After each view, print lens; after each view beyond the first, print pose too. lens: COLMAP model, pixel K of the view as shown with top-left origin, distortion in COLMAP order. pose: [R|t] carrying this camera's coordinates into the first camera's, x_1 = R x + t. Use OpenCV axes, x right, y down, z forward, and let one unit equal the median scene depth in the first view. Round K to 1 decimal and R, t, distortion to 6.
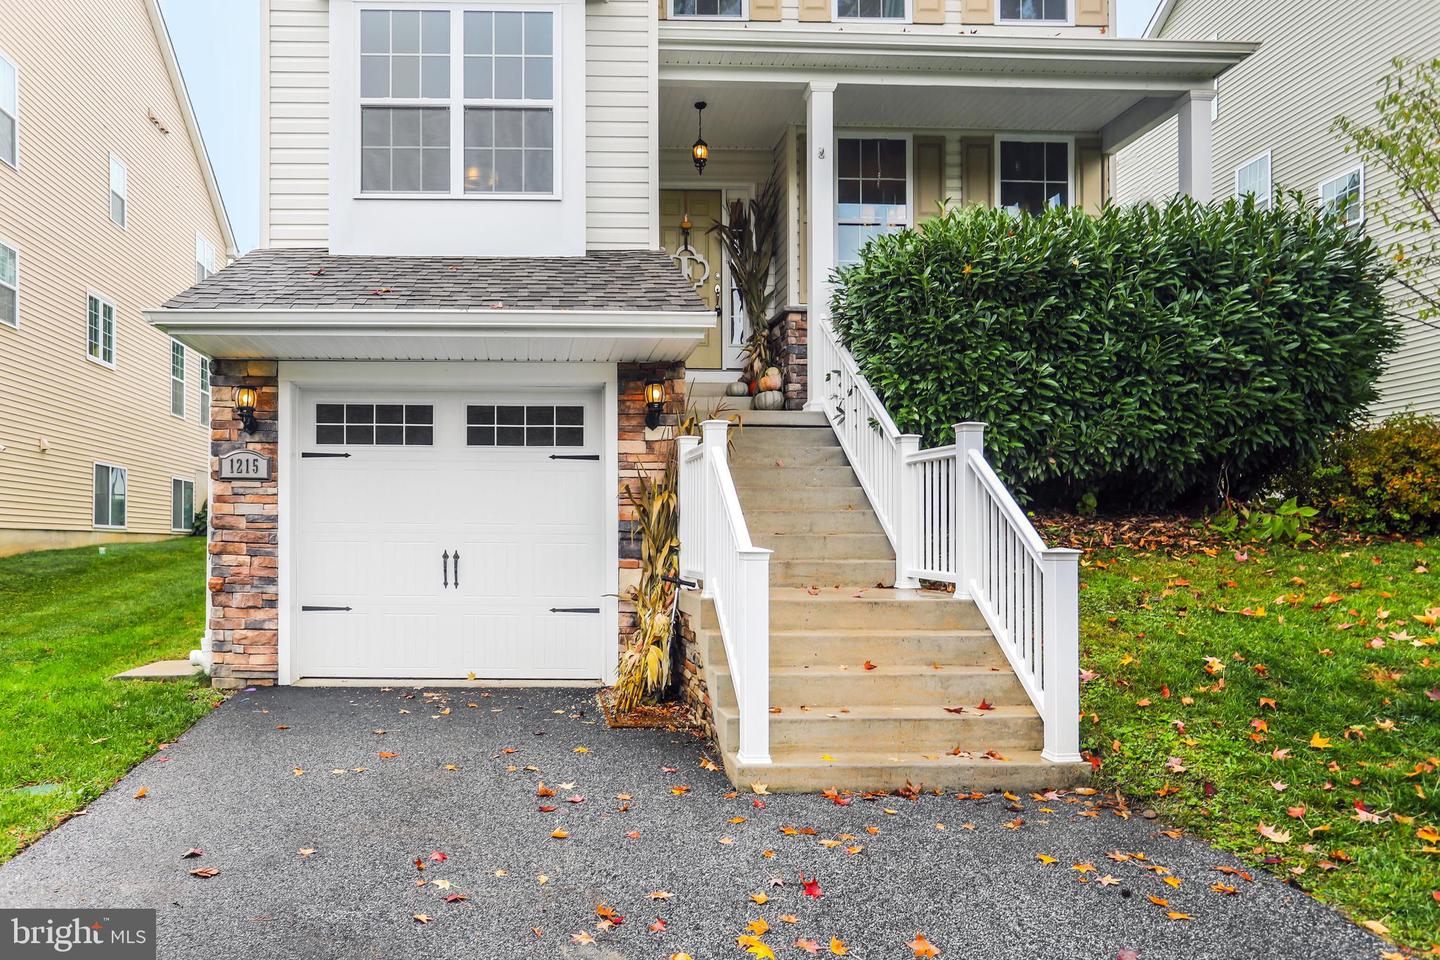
lens RADIAL K [[952.5, 0, 721.4], [0, 952.5, 485.2], [0, 0, 1]] dist [-0.005392, -0.000723]
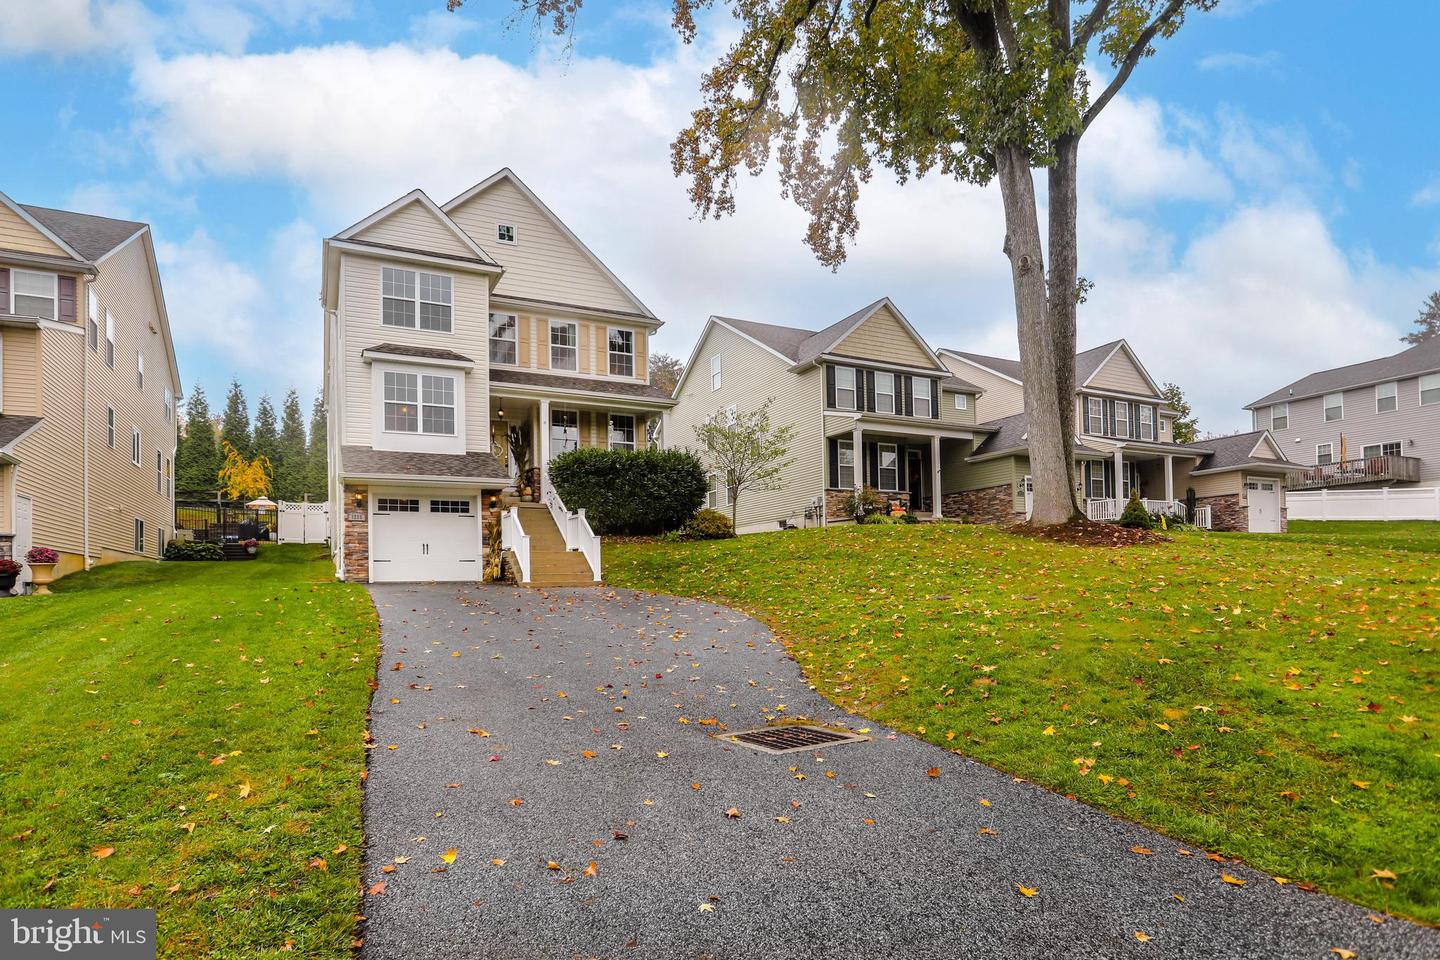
lens RADIAL K [[723.5, 0, 839.4], [0, 723.5, 555.2], [0, 0, 1]] dist [-0.000299, -0.000308]
pose [[0.893579, -0.007742, 0.448839, -0.124413], [0.004634, 0.999957, 0.008022, 0.096106], [-0.448882, -0.005089, 0.893576, -1.924298]]
